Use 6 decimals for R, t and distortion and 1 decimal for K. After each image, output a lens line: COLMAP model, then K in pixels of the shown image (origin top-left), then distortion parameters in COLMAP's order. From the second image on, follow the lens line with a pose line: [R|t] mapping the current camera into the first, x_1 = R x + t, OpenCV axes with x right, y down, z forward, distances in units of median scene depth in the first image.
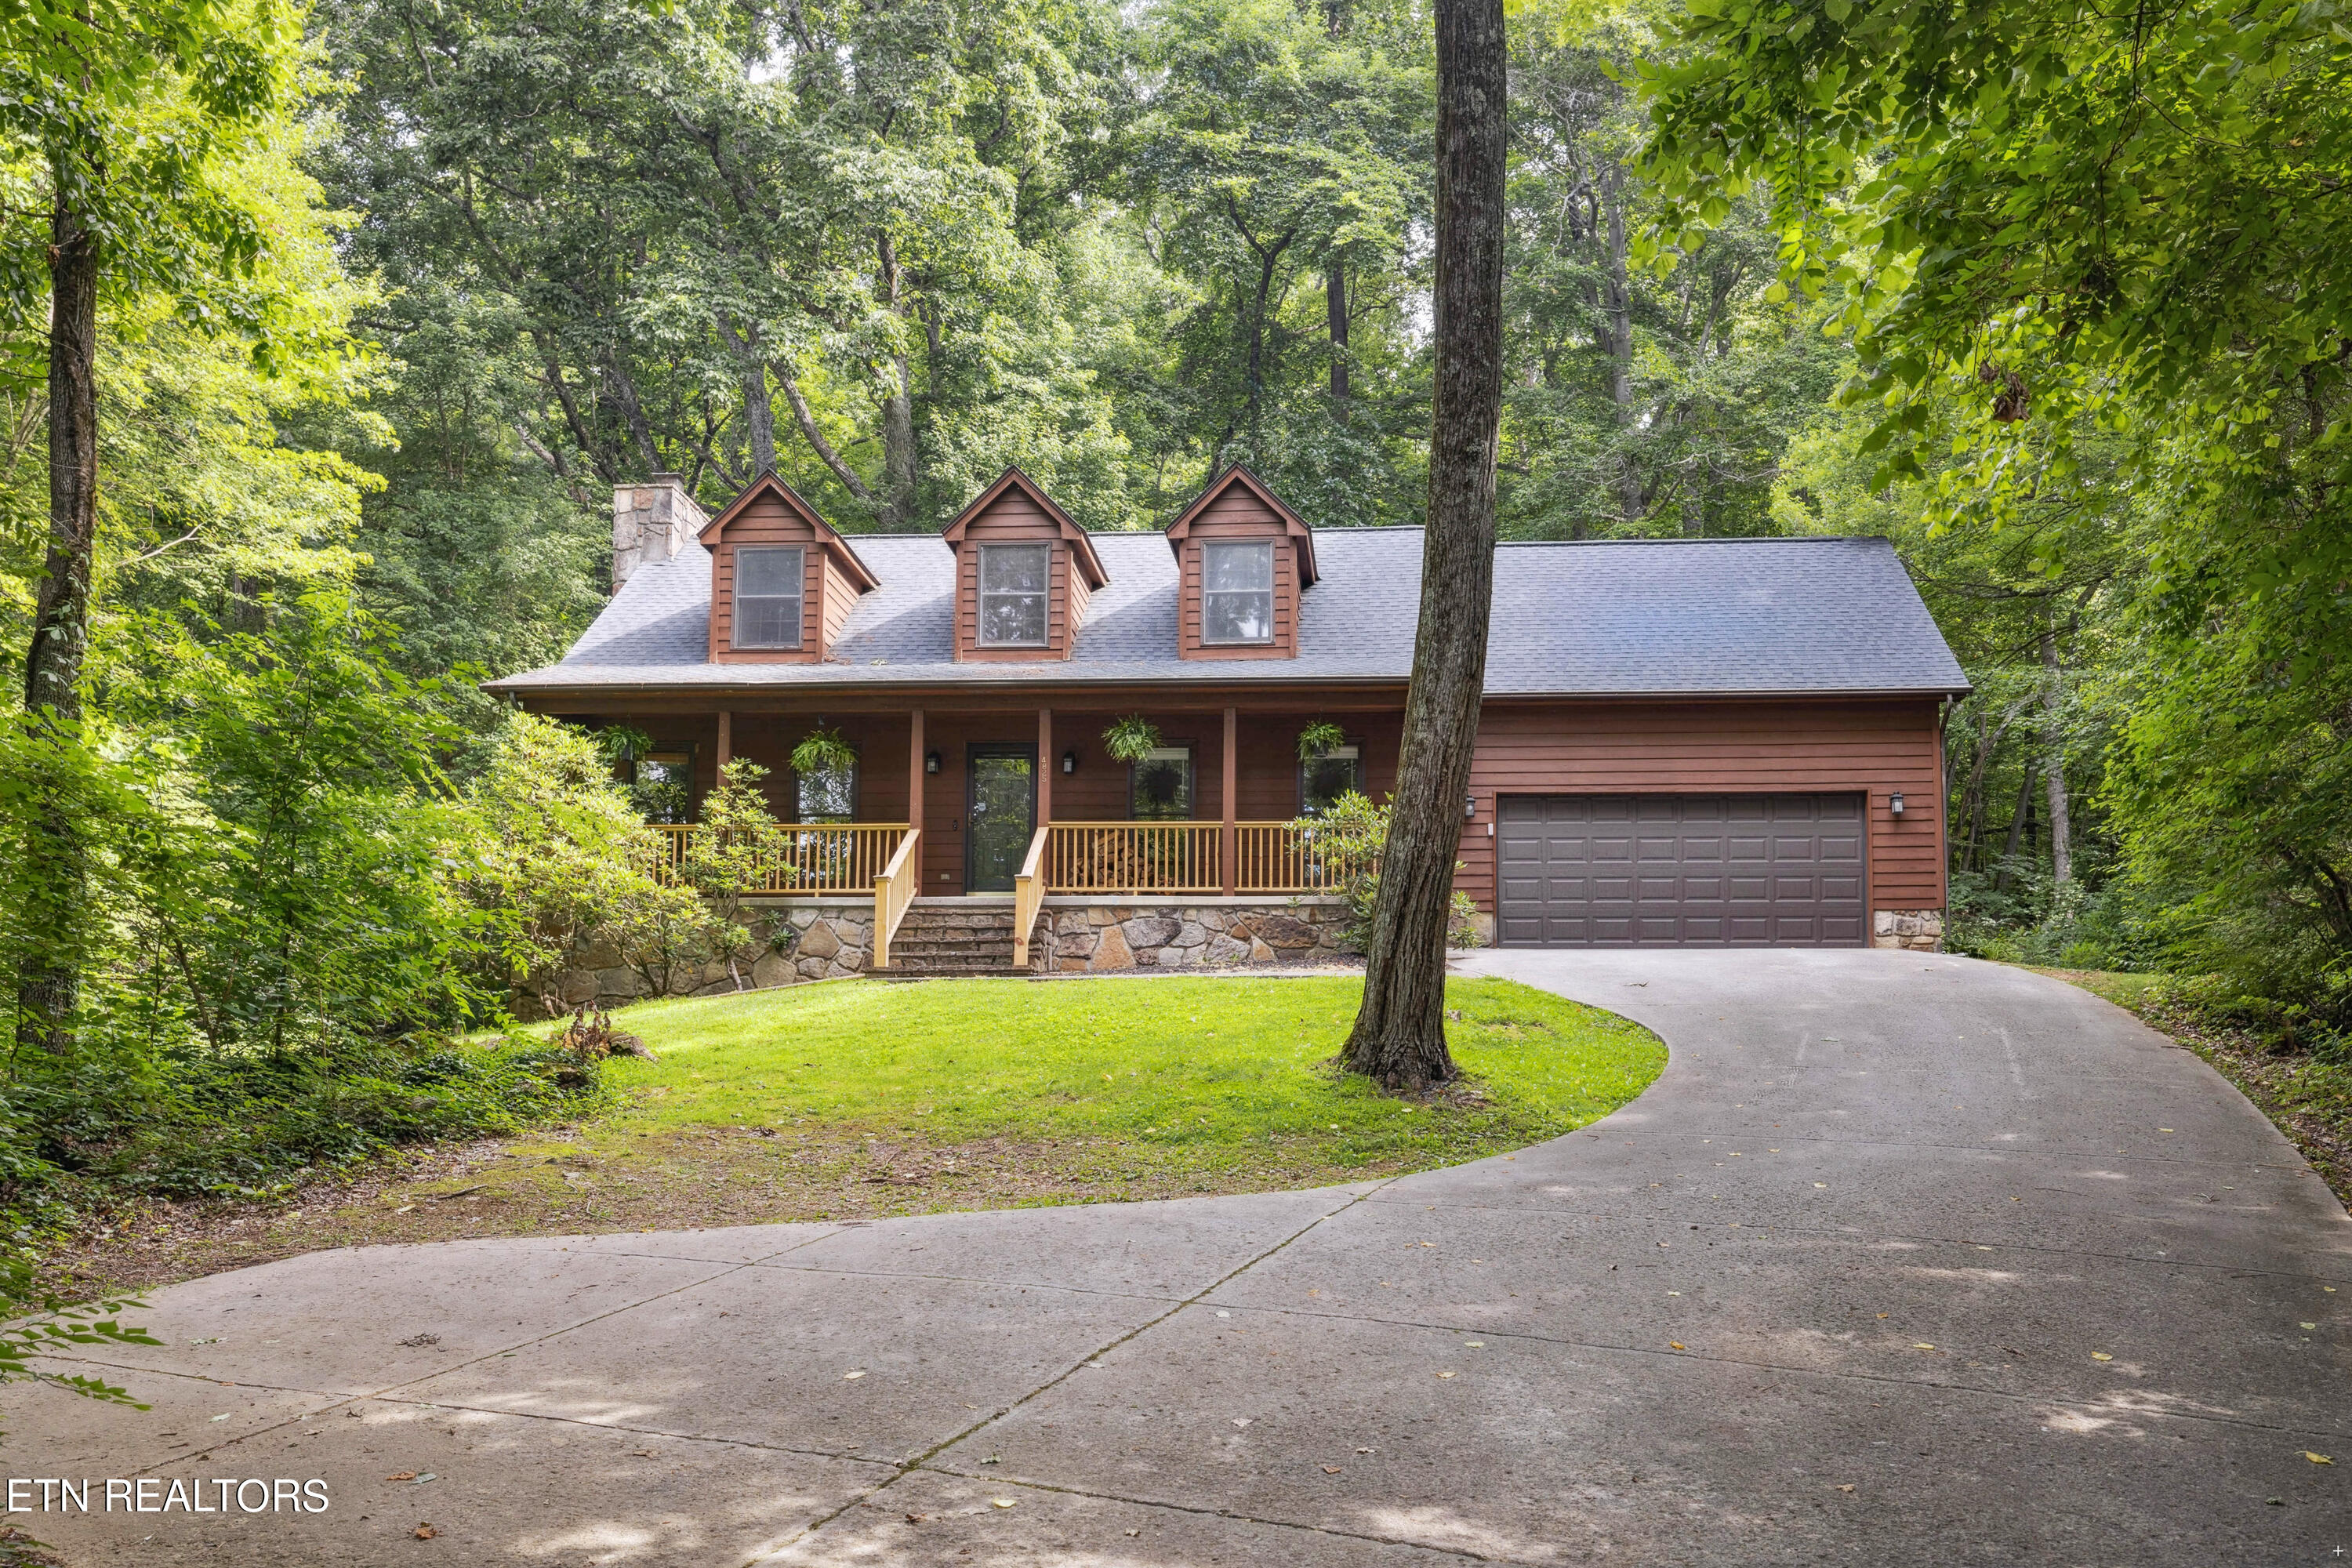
lens RADIAL K [[2025.4, 0, 1176.0], [0, 2025.4, 784.0], [0, 0, 1]] dist [0.000844, 0.001627]
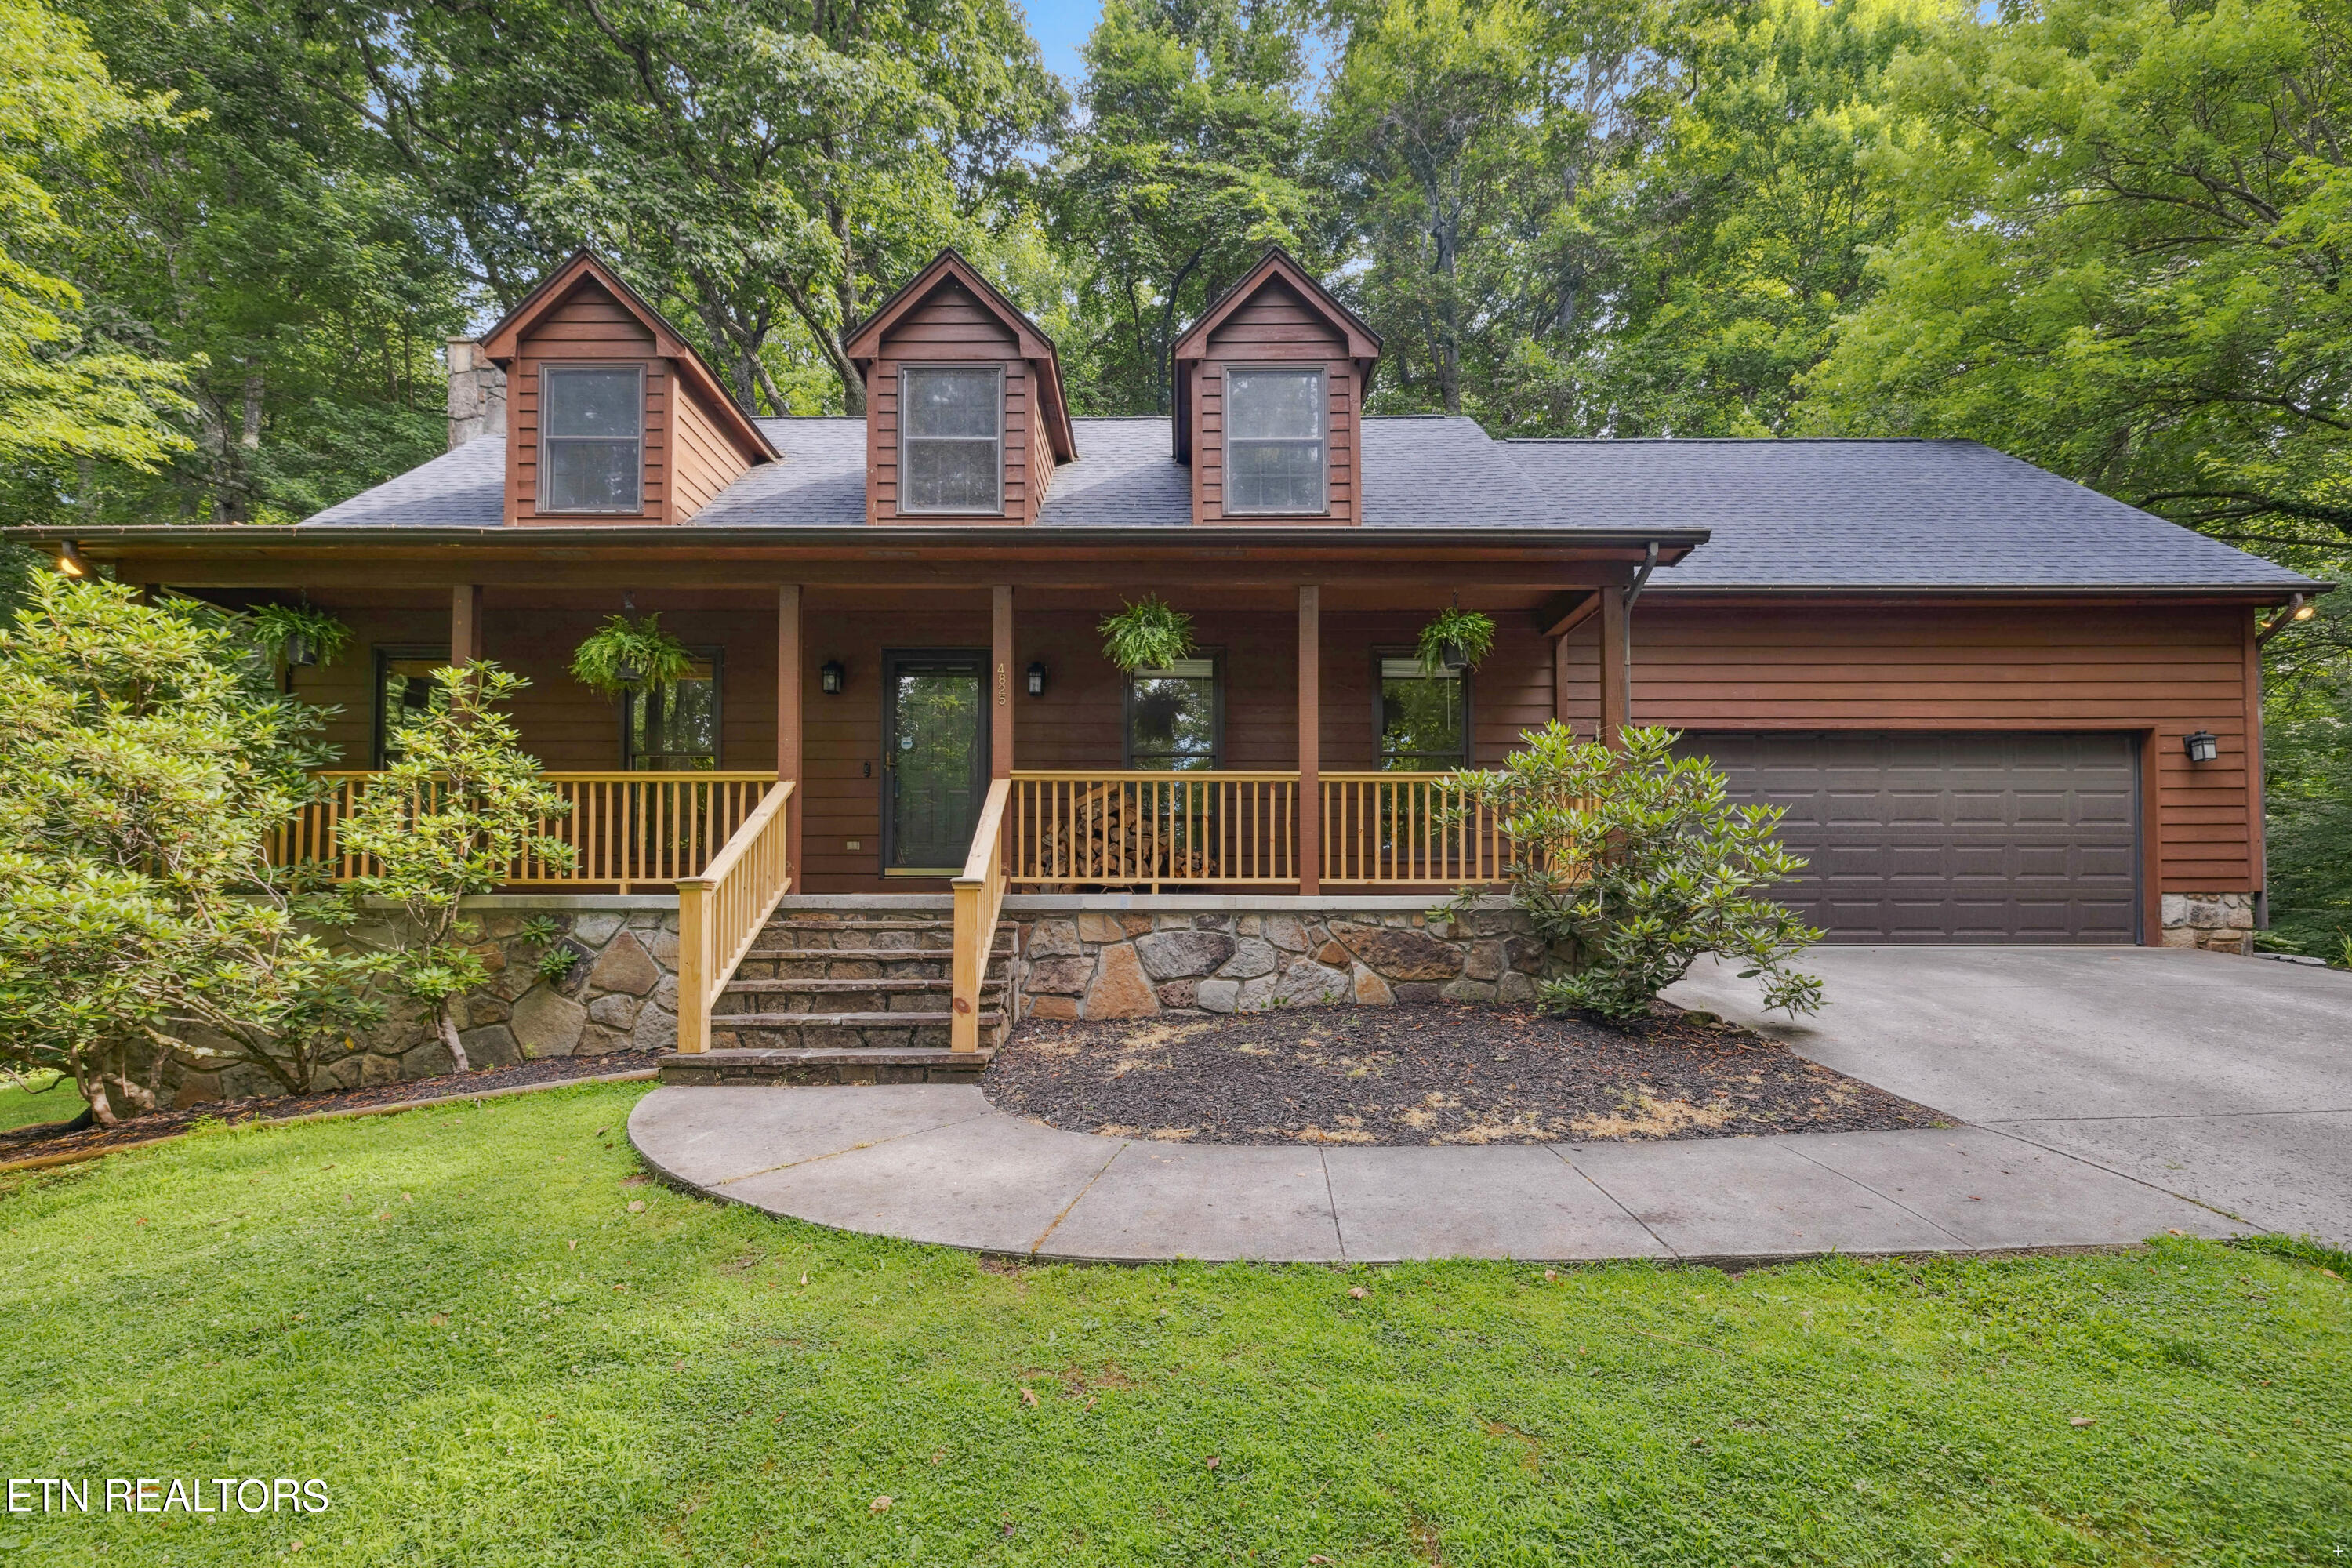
lens RADIAL K [[983.6, 0, 1186.9], [0, 983.6, 810.4], [0, 0, 1]] dist [-0.001021, -0.000154]
pose [[0.990492, -0.004478, 0.137496, -0.050859], [-0.007561, 0.996187, 0.086916, 0.004466], [-0.137361, -0.087129, 0.986682, 0.697003]]
